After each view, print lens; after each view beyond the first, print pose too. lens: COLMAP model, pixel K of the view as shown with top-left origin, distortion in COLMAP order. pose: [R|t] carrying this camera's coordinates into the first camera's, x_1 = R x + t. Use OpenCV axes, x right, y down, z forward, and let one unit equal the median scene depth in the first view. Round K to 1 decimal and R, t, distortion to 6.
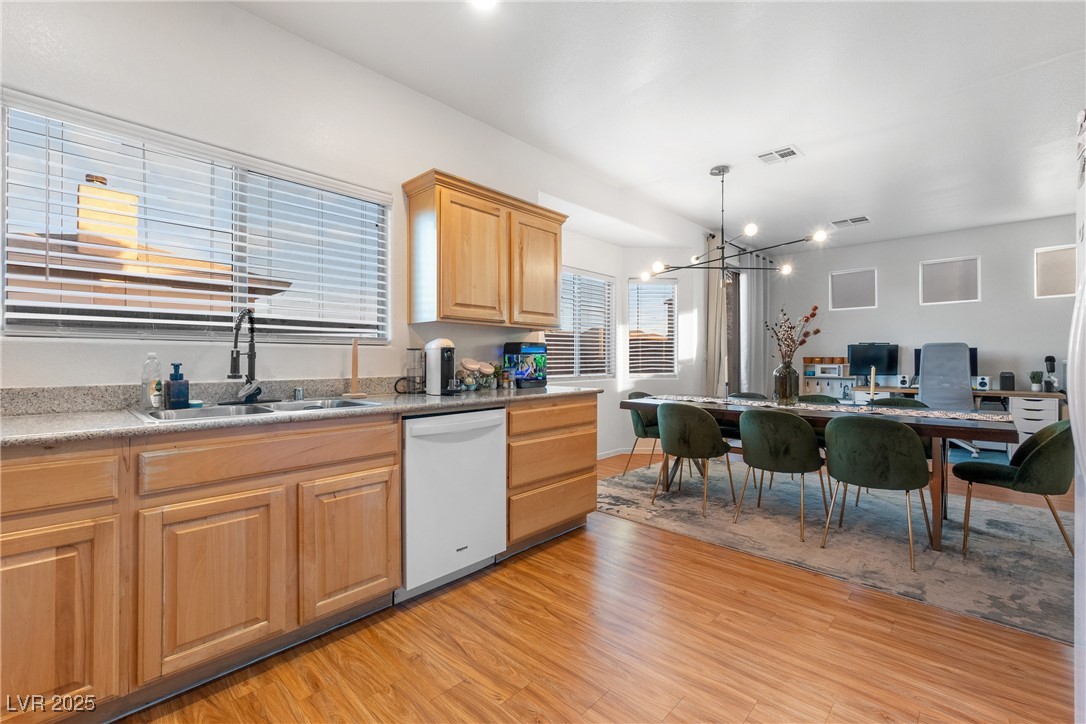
lens RADIAL K [[465.7, 0, 543.7], [0, 465.7, 359.8], [0, 0, 1]] dist [-0.007268, 0.002287]
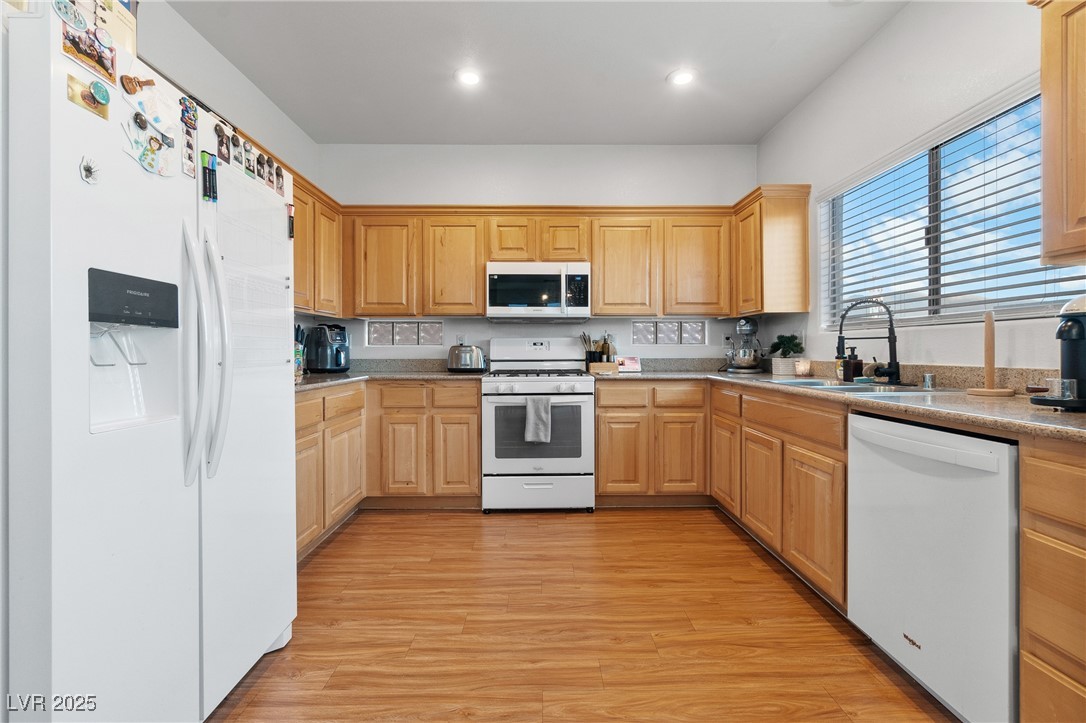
lens RADIAL K [[465.7, 0, 544.1], [0, 465.7, 354.3], [0, 0, 1]] dist [-0.007268, 0.002287]
pose [[-0.723683, 0.006157, -0.690105, 0.542661], [0.001479, 0.999972, 0.007371, 0.012937], [0.690131, 0.004313, -0.723672, 0.986237]]
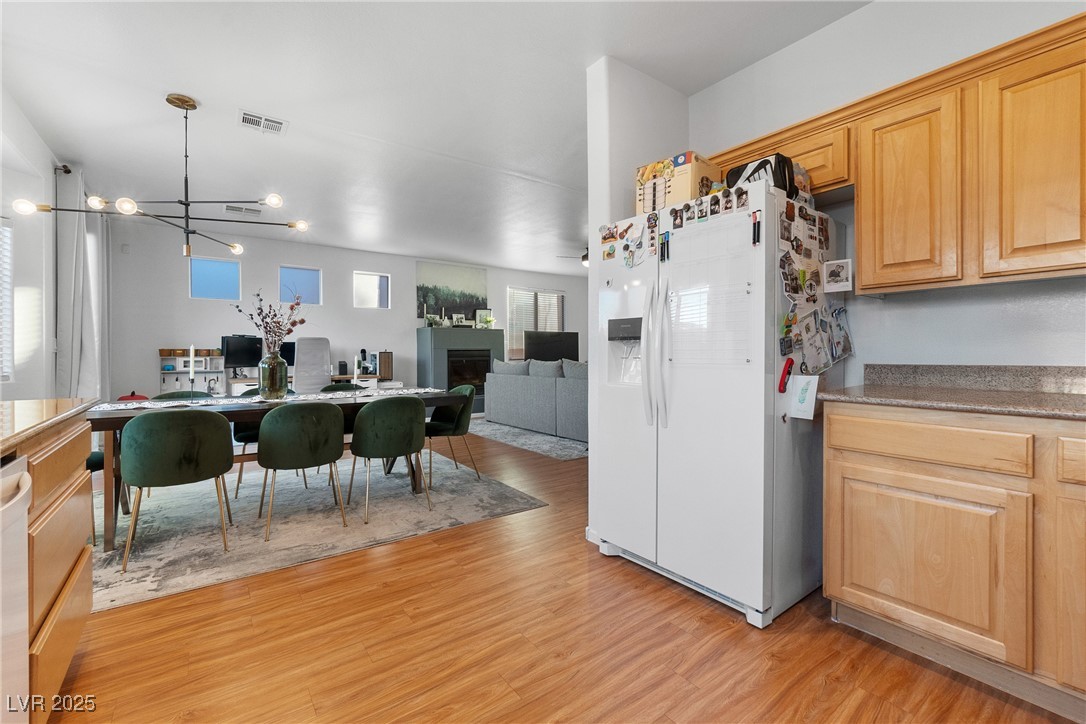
lens RADIAL K [[465.7, 0, 545.6], [0, 465.7, 353.8], [0, 0, 1]] dist [-0.007268, 0.002287]
pose [[0.173617, -0.003110, 0.984808, -0.413239], [0.005483, 0.999983, 0.002192, 0.013337], [-0.984798, 0.005020, 0.173631, 0.434030]]
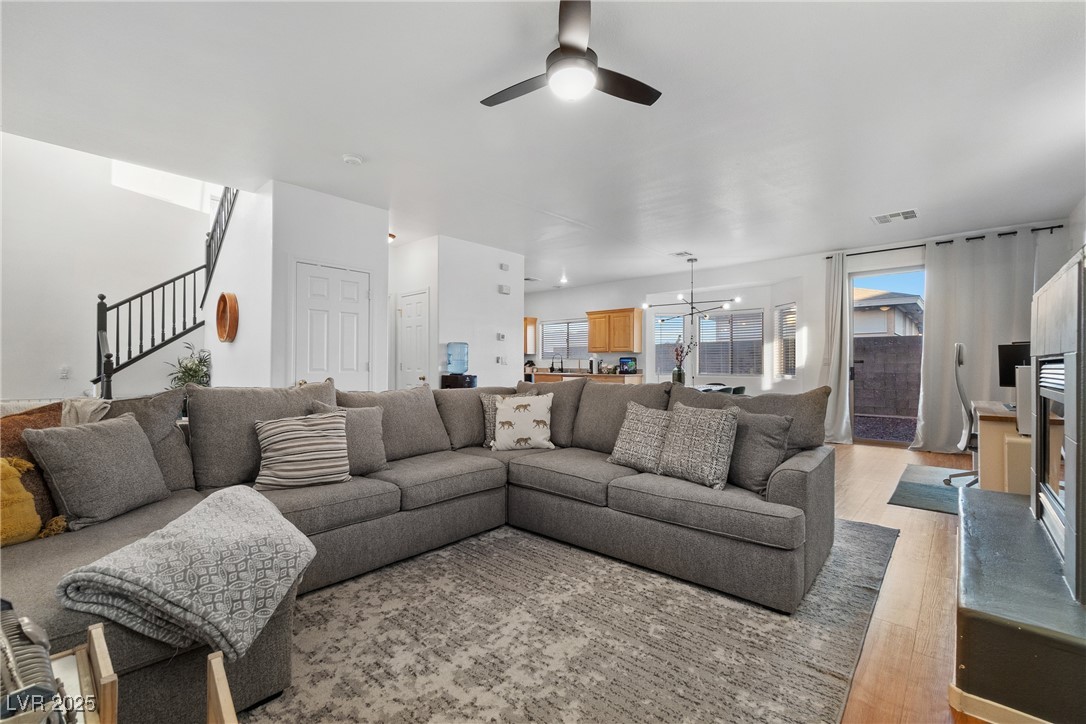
lens RADIAL K [[465.7, 0, 545.6], [0, 465.7, 363.7], [0, 0, 1]] dist [-0.007268, 0.002287]
pose [[0.018490, -0.000108, -0.999829, 3.380770], [-0.005185, 0.999987, -0.000204, 0.003187], [0.999816, 0.005188, 0.018489, 0.603015]]
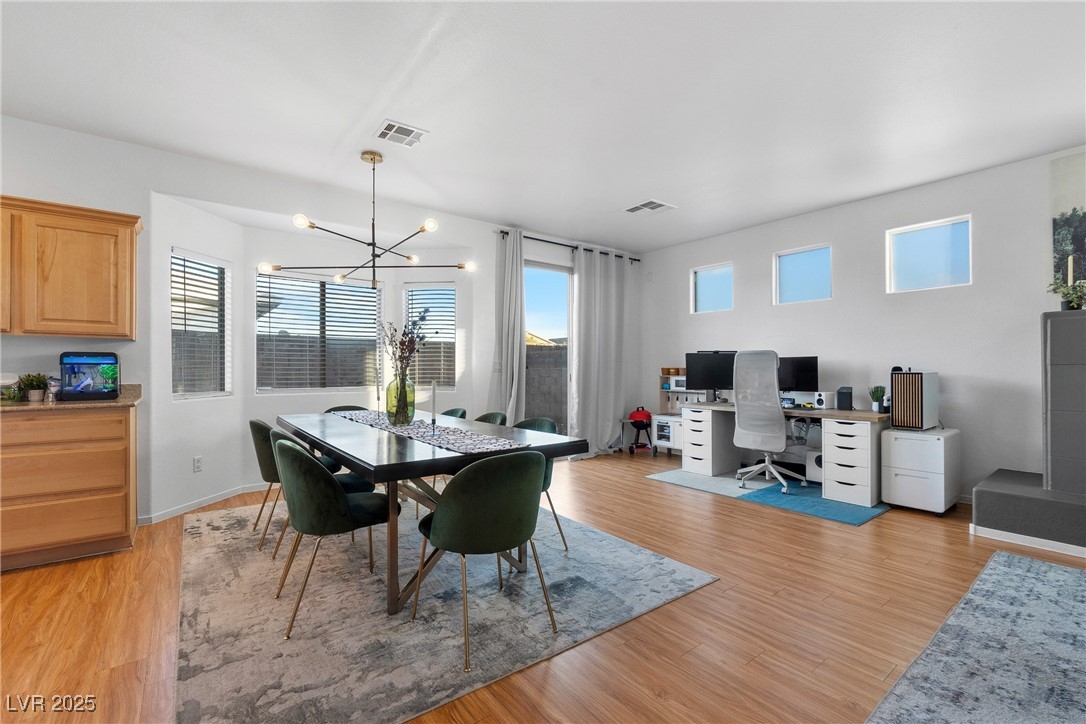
lens RADIAL K [[465.7, 0, 543.9], [0, 465.7, 369.3], [0, 0, 1]] dist [-0.007268, 0.002287]
pose [[0.987383, 0.000742, -0.158350, 1.296003], [-0.001152, 0.999996, -0.002496, -0.001633], [0.158348, 0.002647, 0.987380, 0.273995]]
